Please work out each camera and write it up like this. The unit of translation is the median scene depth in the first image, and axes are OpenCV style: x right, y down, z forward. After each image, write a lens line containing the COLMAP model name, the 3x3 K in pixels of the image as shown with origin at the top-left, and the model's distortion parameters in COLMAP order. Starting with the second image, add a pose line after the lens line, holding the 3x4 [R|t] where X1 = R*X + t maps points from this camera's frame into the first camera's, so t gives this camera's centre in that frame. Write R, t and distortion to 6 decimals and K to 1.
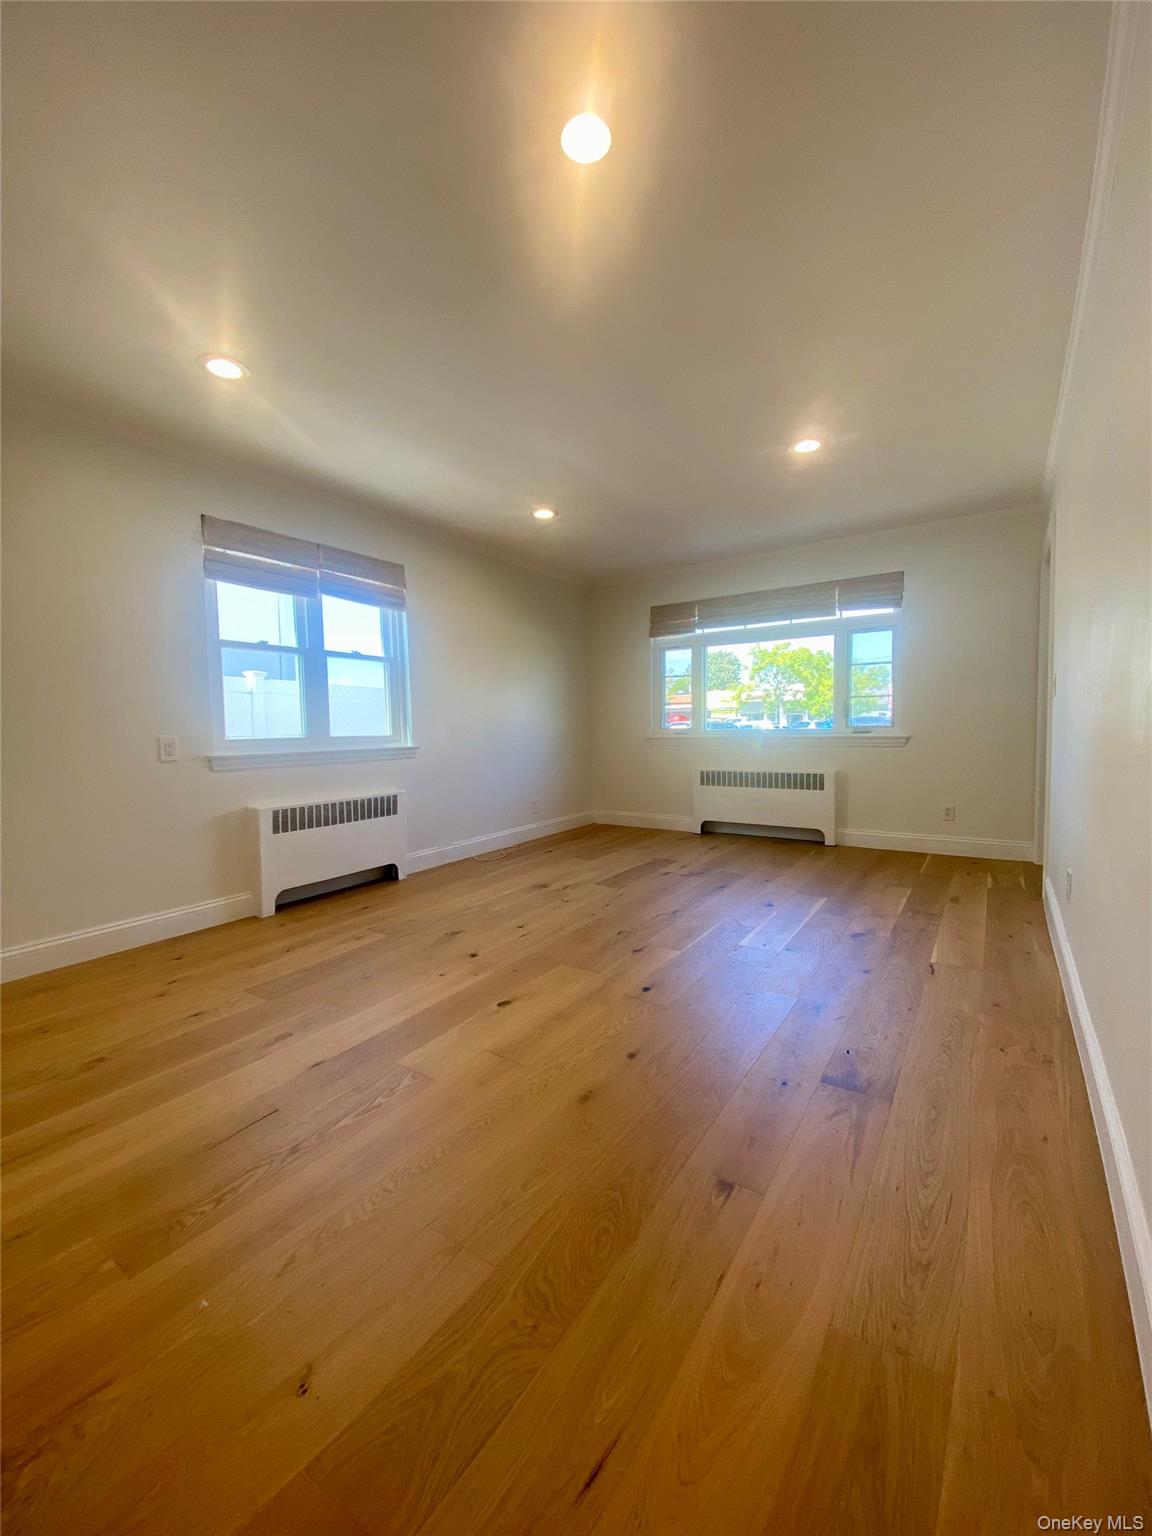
lens RADIAL K [[625.3, 0, 577.0], [0, 625.3, 761.1], [0, 0, 1]] dist [0.032340, -0.023188]
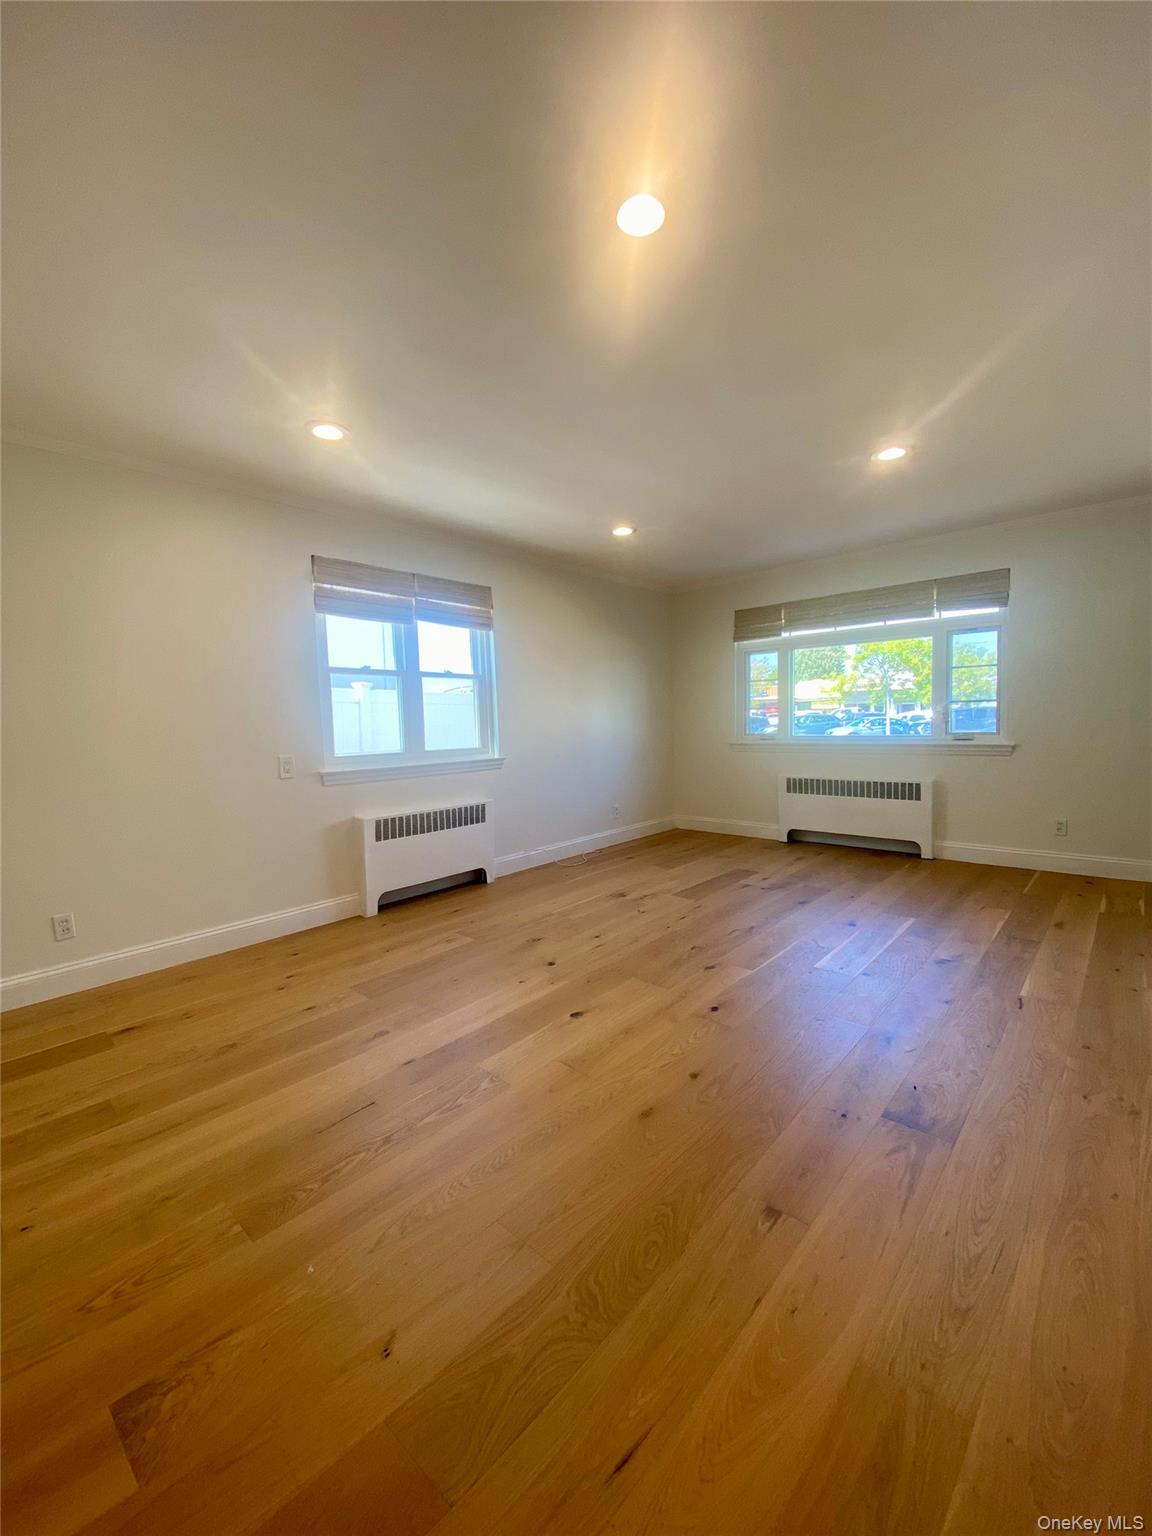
lens RADIAL K [[625.3, 0, 577.0], [0, 625.3, 761.1], [0, 0, 1]] dist [0.032340, -0.023188]
pose [[0.989046, -0.000641, -0.147606, 0.031255], [0.002607, 0.999910, 0.013126, -0.042910], [0.147585, -0.013367, 0.988959, -0.035790]]
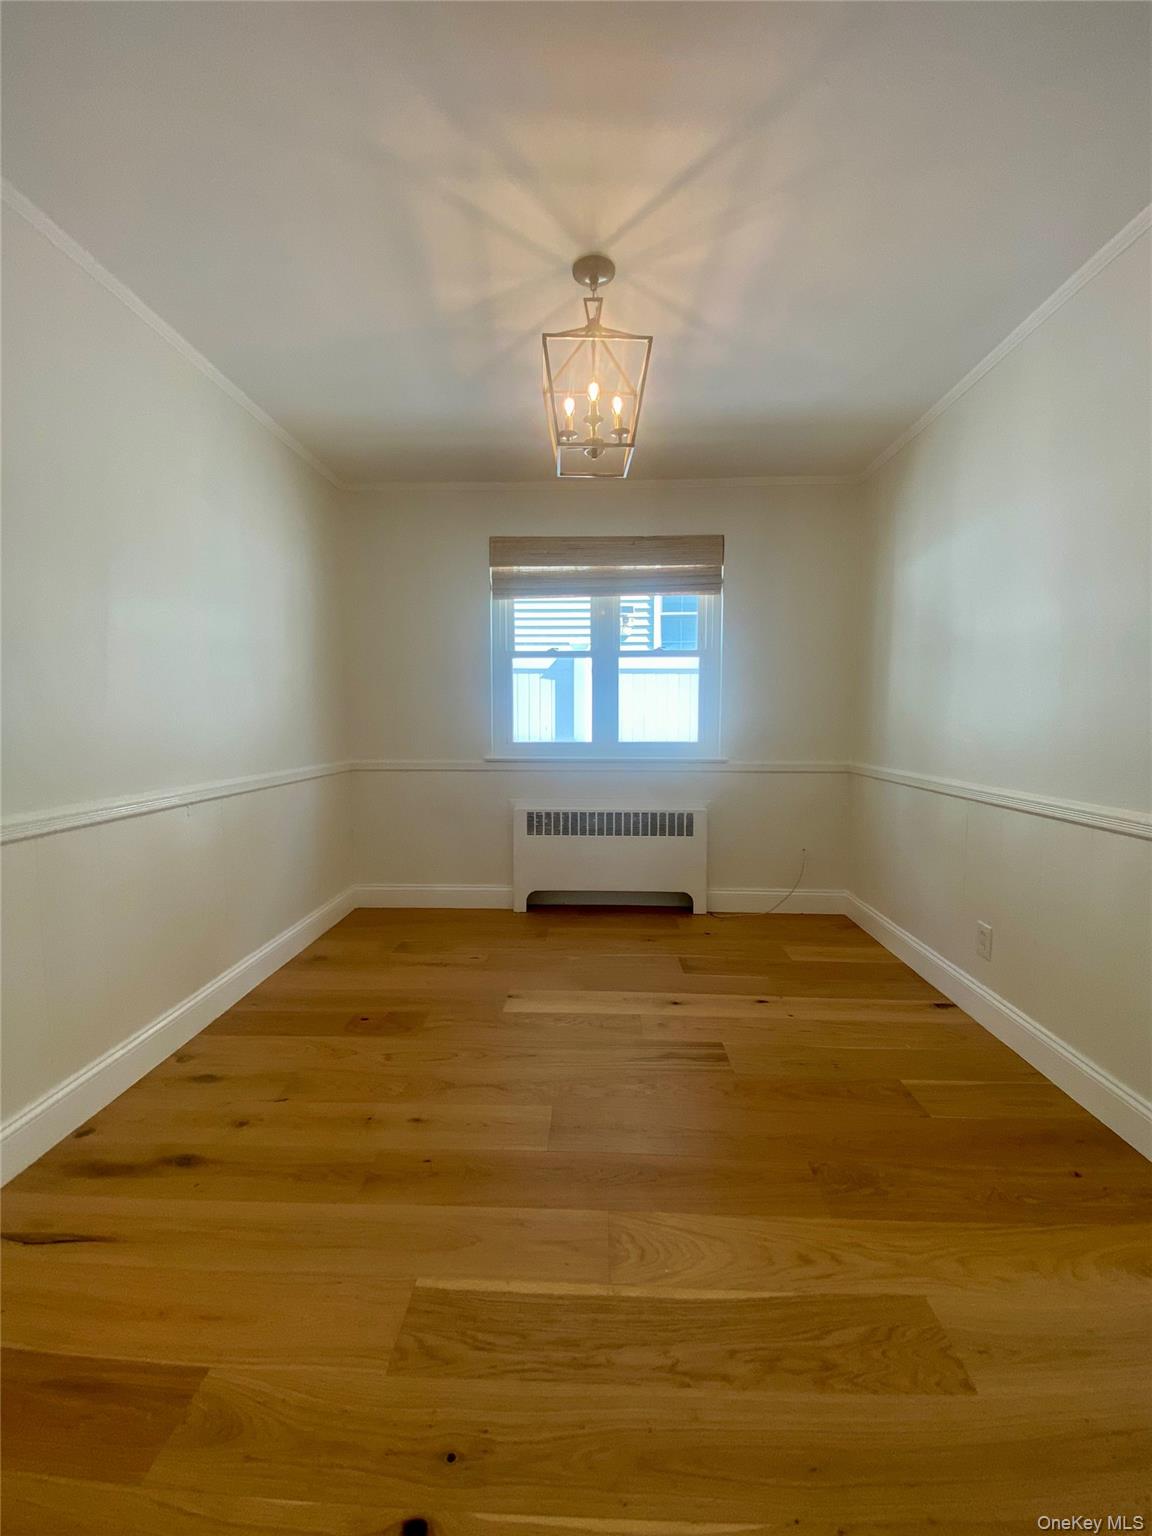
lens RADIAL K [[625.3, 0, 577.0], [0, 625.3, 761.1], [0, 0, 1]] dist [0.032340, -0.023188]
pose [[0.527975, 0.047000, -0.847959, 0.448991], [-0.055500, 0.998243, 0.020774, -0.032949], [0.847445, 0.036094, 0.529655, 0.560576]]
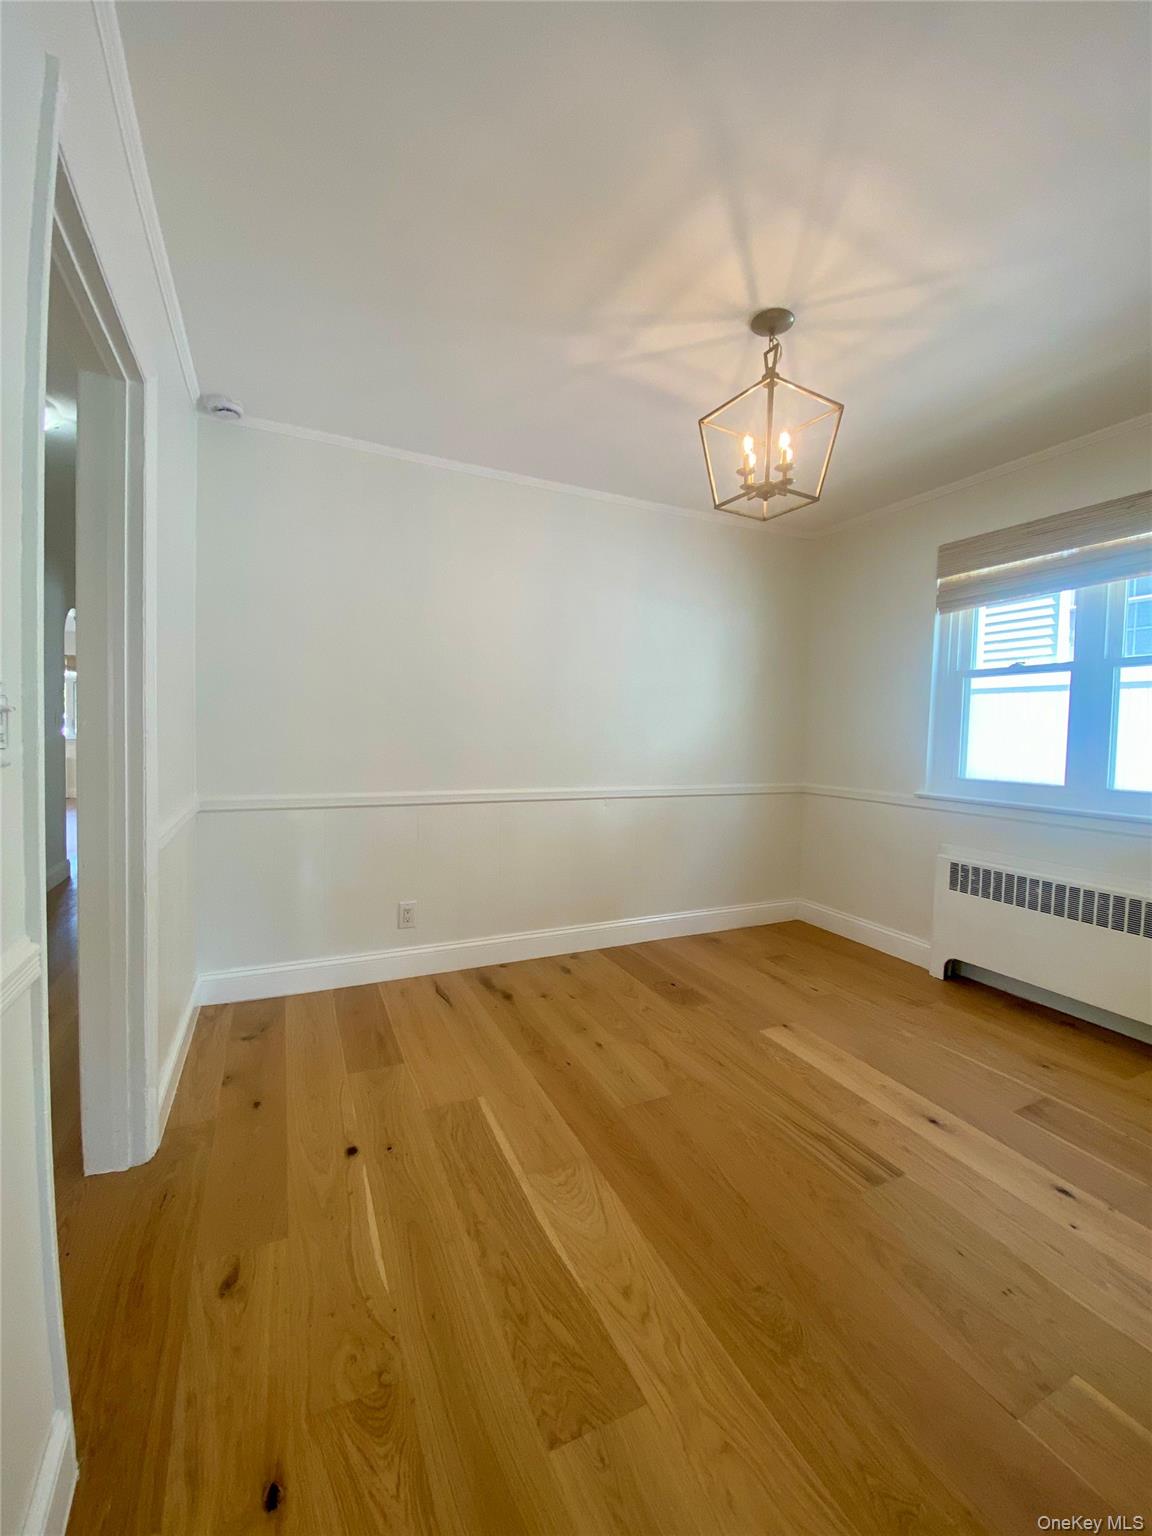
lens RADIAL K [[625.3, 0, 577.0], [0, 625.3, 761.1], [0, 0, 1]] dist [0.032340, -0.023188]
pose [[-0.518230, 0.019361, -0.855022, 0.562762], [-0.086938, 0.993372, 0.075187, -0.086455], [0.850811, 0.113298, -0.513113, 1.071155]]
